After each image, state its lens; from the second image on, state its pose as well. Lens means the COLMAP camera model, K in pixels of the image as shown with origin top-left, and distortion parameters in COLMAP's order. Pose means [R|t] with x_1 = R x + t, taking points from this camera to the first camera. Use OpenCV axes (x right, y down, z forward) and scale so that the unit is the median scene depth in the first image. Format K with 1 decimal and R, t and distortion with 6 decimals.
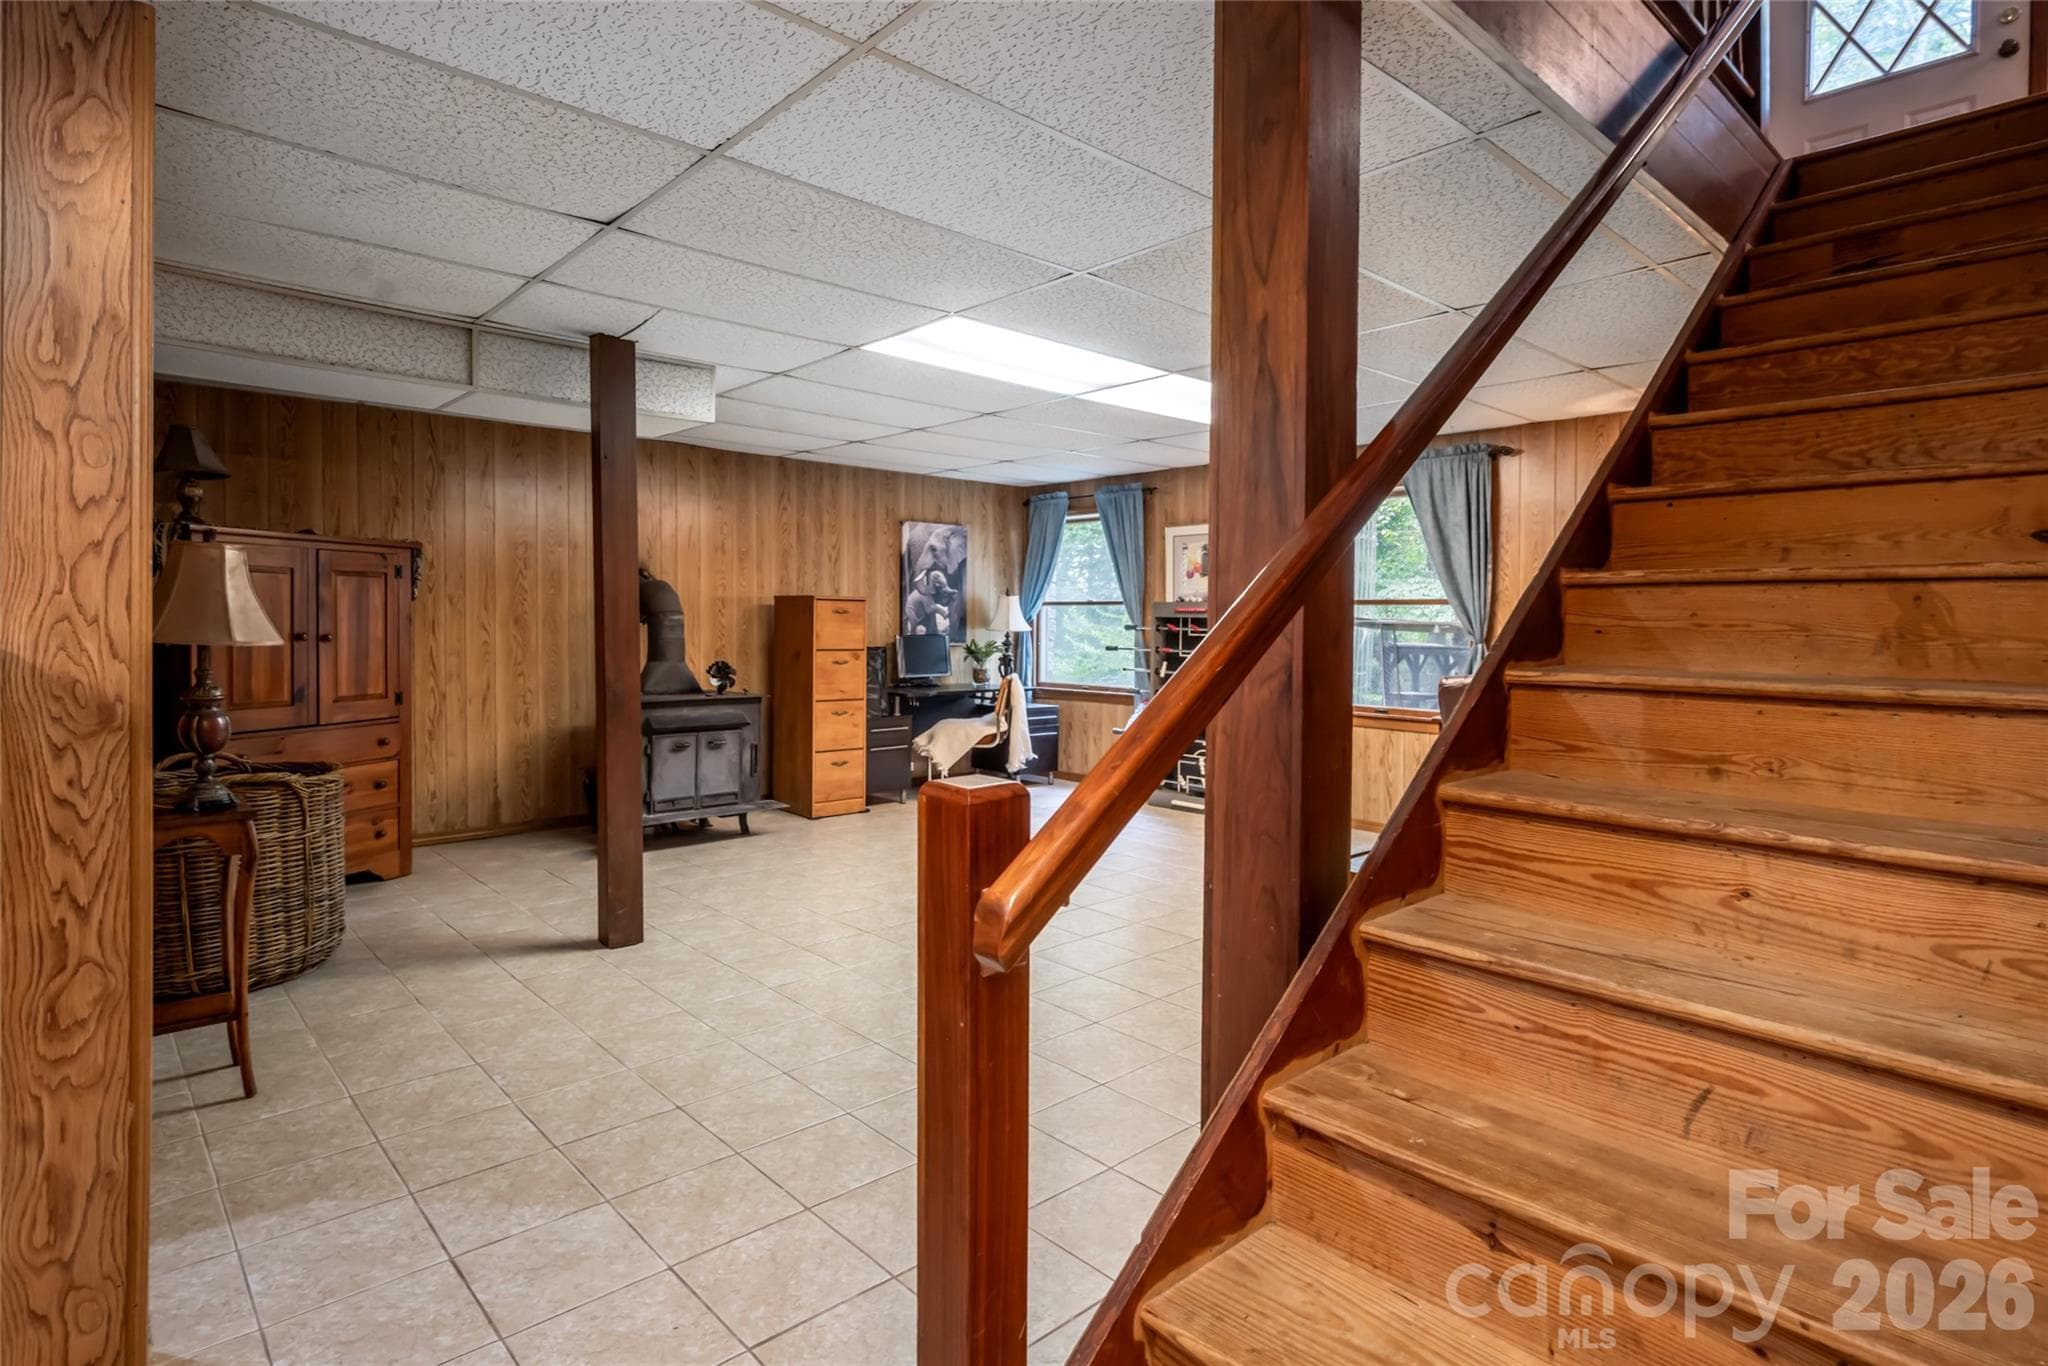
lens RADIAL K [[1063.2, 0, 1014.0], [0, 1063.2, 637.6], [0, 0, 1]] dist [-0.001656, 0.000442]
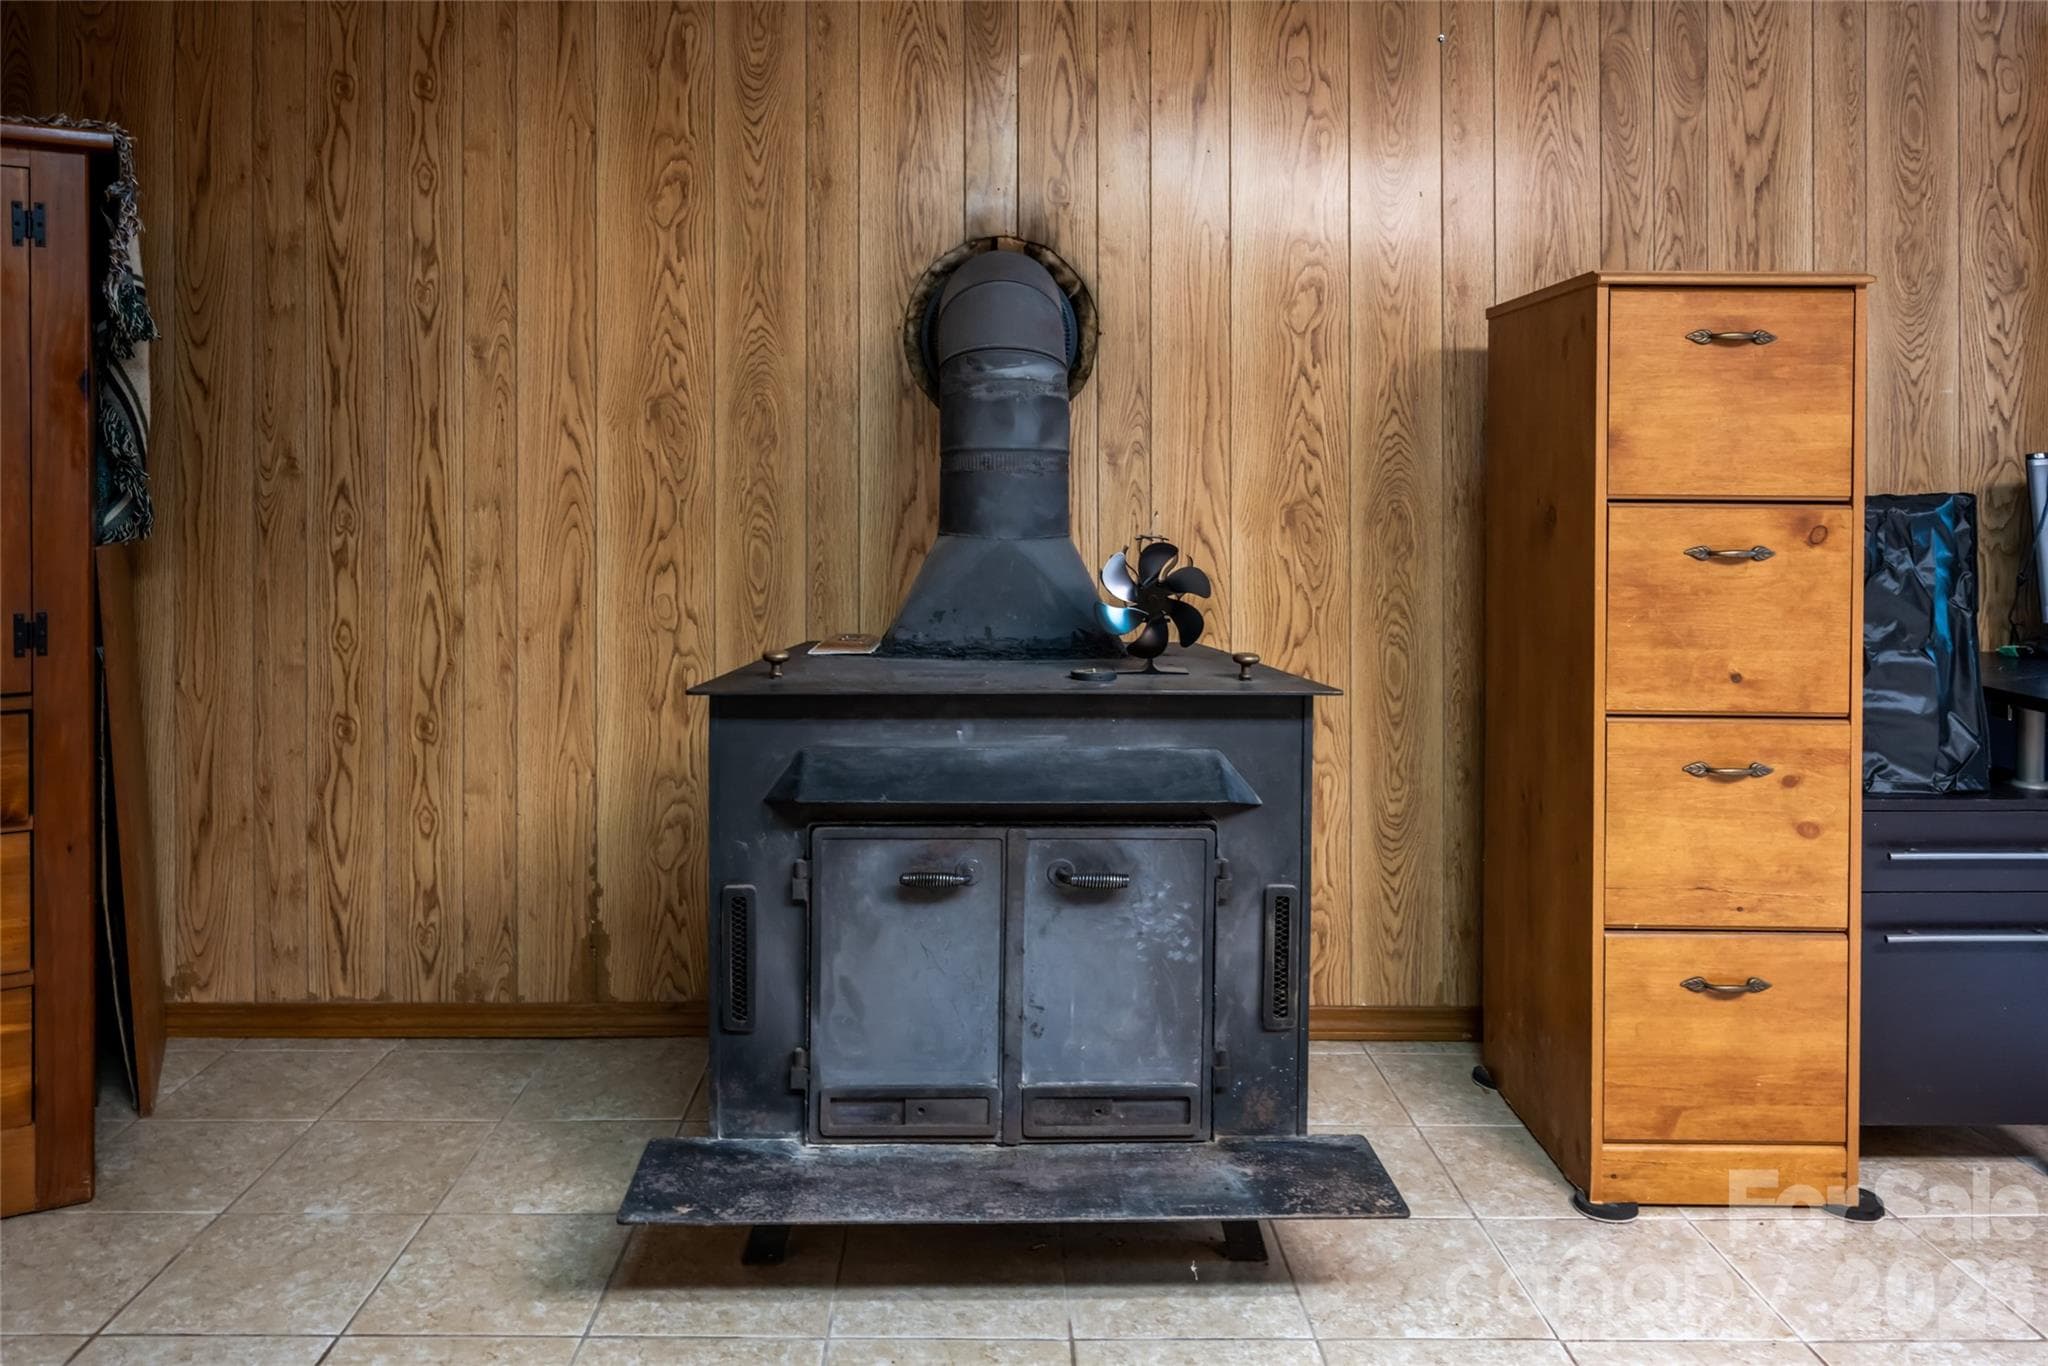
lens RADIAL K [[1467.4, 0, 973.6], [0, 1467.4, 501.2], [0, 0, 1]] dist [-0.002761, -0.000567]
pose [[0.733586, -0.000955, -0.679596, -0.078168], [-0.005851, 0.999953, -0.007721, 0.017695], [0.679571, 0.009641, 0.733546, 0.768154]]
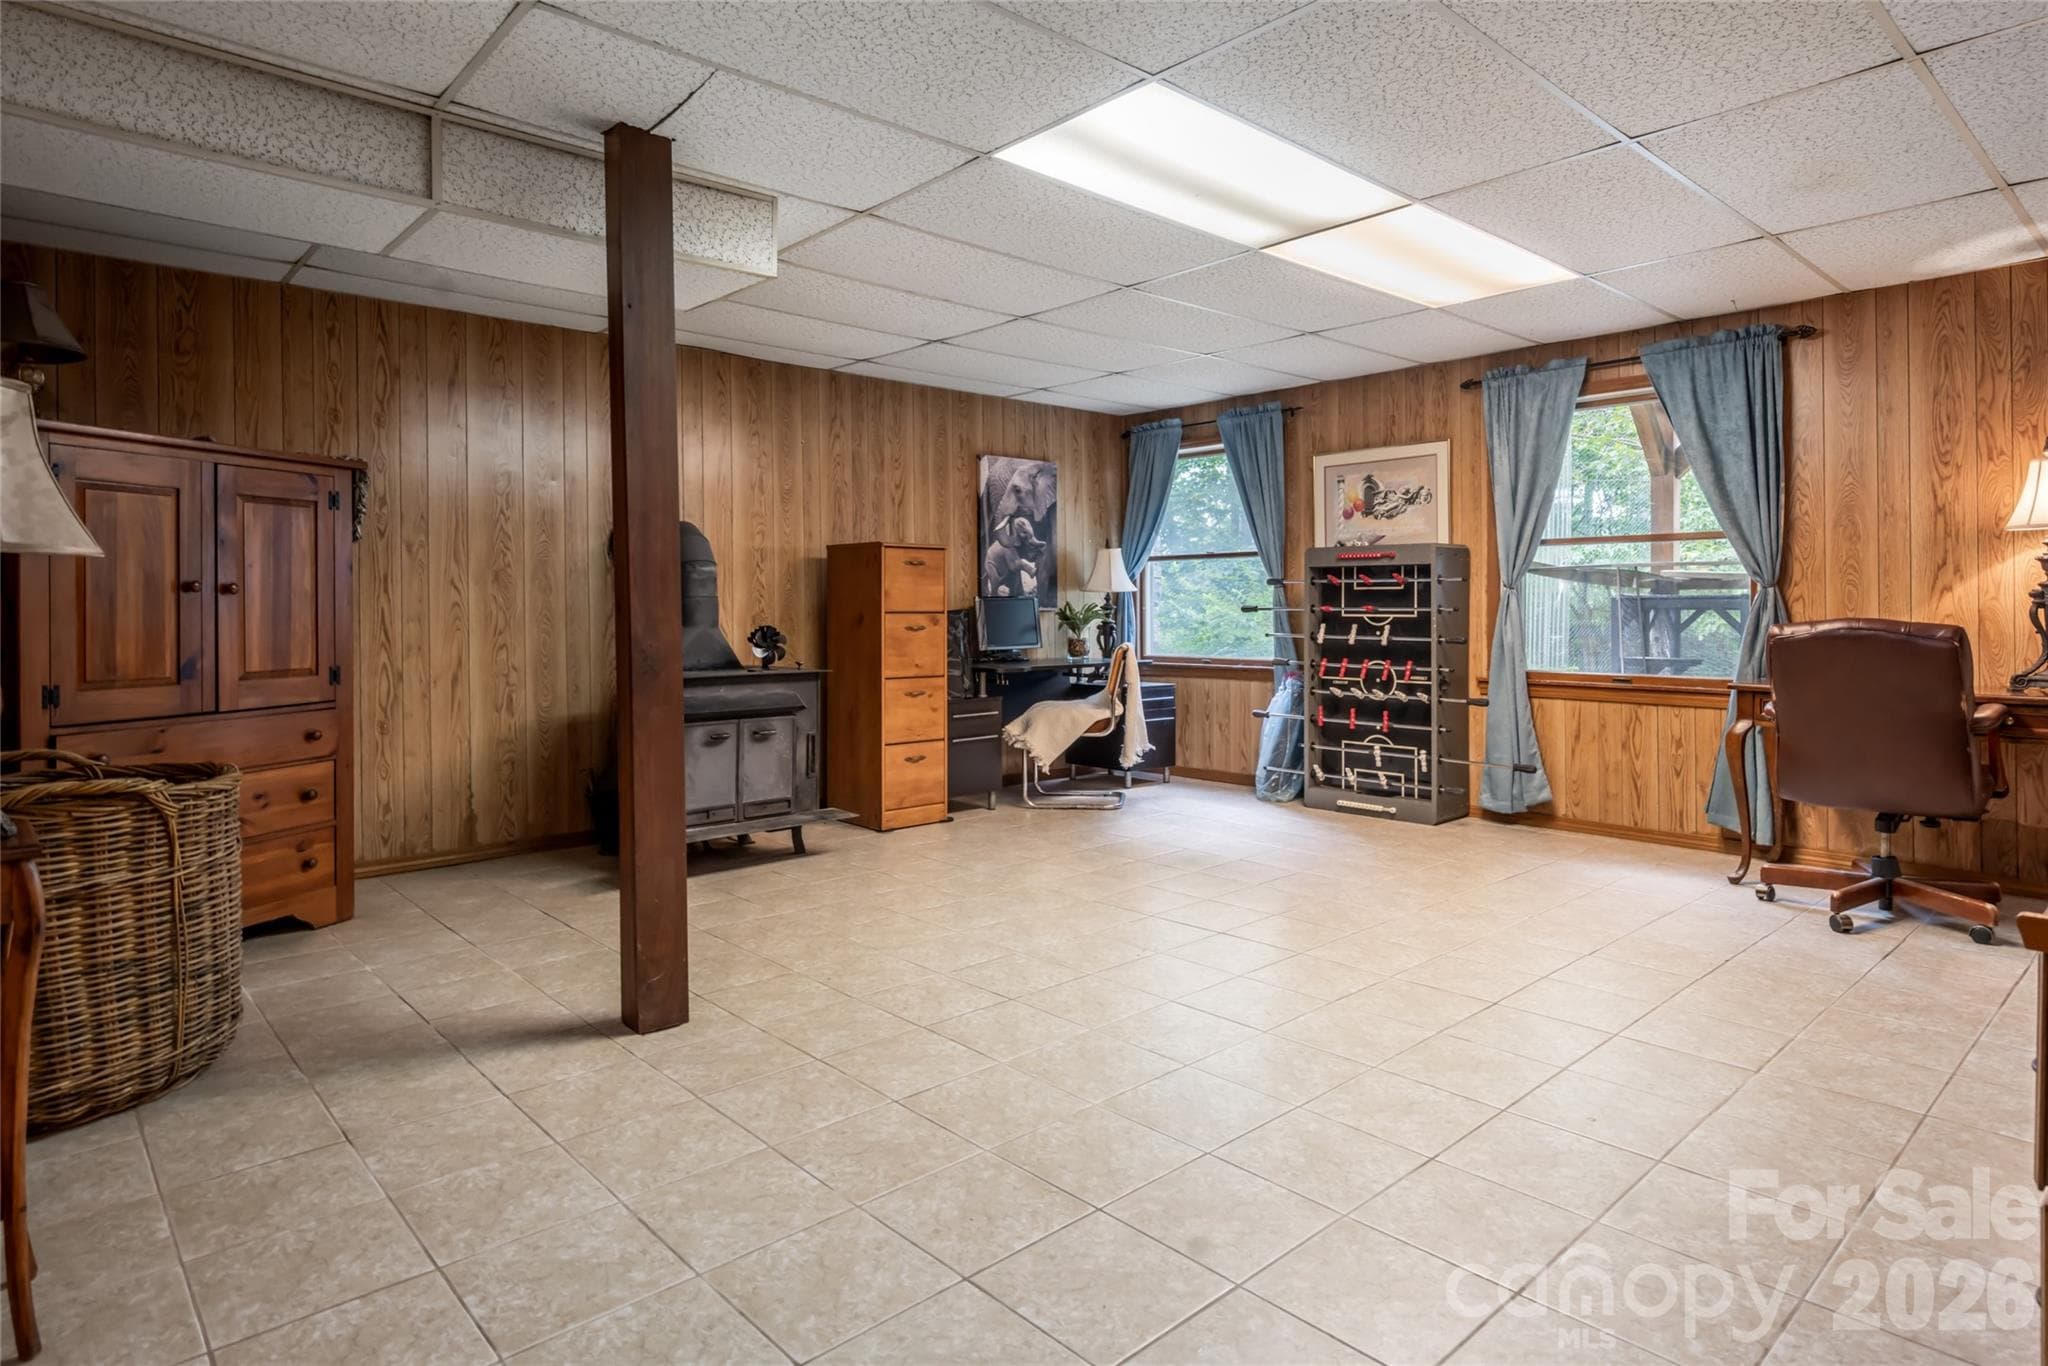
lens RADIAL K [[1157.3, 0, 1045.3], [0, 1157.3, 601.1], [0, 0, 1]] dist [-0.000685, 0.000599]
pose [[0.999877, -0.013764, 0.007453, -0.087553], [0.013912, 0.999698, -0.020247, 0.025679], [-0.007172, 0.020348, 0.999767, 0.181488]]
